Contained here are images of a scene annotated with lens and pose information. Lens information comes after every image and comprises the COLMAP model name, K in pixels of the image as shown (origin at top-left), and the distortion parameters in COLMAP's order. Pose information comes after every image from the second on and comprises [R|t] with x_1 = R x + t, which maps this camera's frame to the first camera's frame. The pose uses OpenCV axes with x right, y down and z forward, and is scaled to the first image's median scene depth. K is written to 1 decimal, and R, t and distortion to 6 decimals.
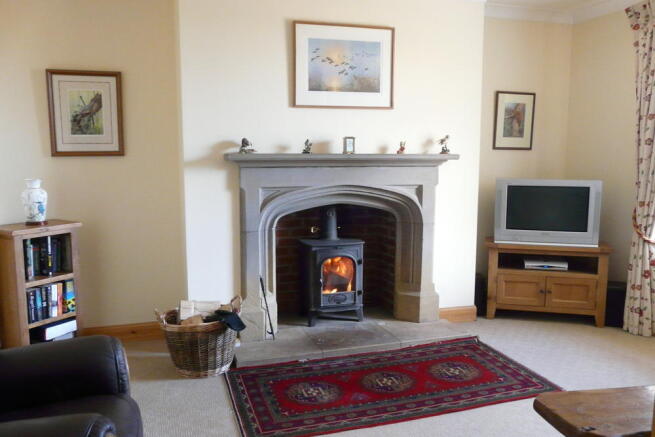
lens RADIAL K [[536.5, 0, 327.5], [0, 536.5, 218.5], [0, 0, 1]] dist [-0.105375, 0.108508]
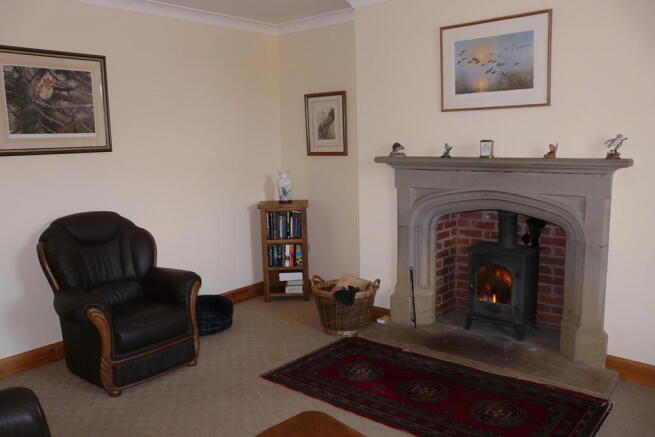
lens RADIAL K [[536.5, 0, 327.5], [0, 536.5, 218.5], [0, 0, 1]] dist [-0.105375, 0.108508]
pose [[0.531538, 0.111426, -0.839673, 0.710564], [-0.082270, 0.993414, 0.079748, -0.067664], [0.843029, 0.026691, 0.537205, 0.267826]]
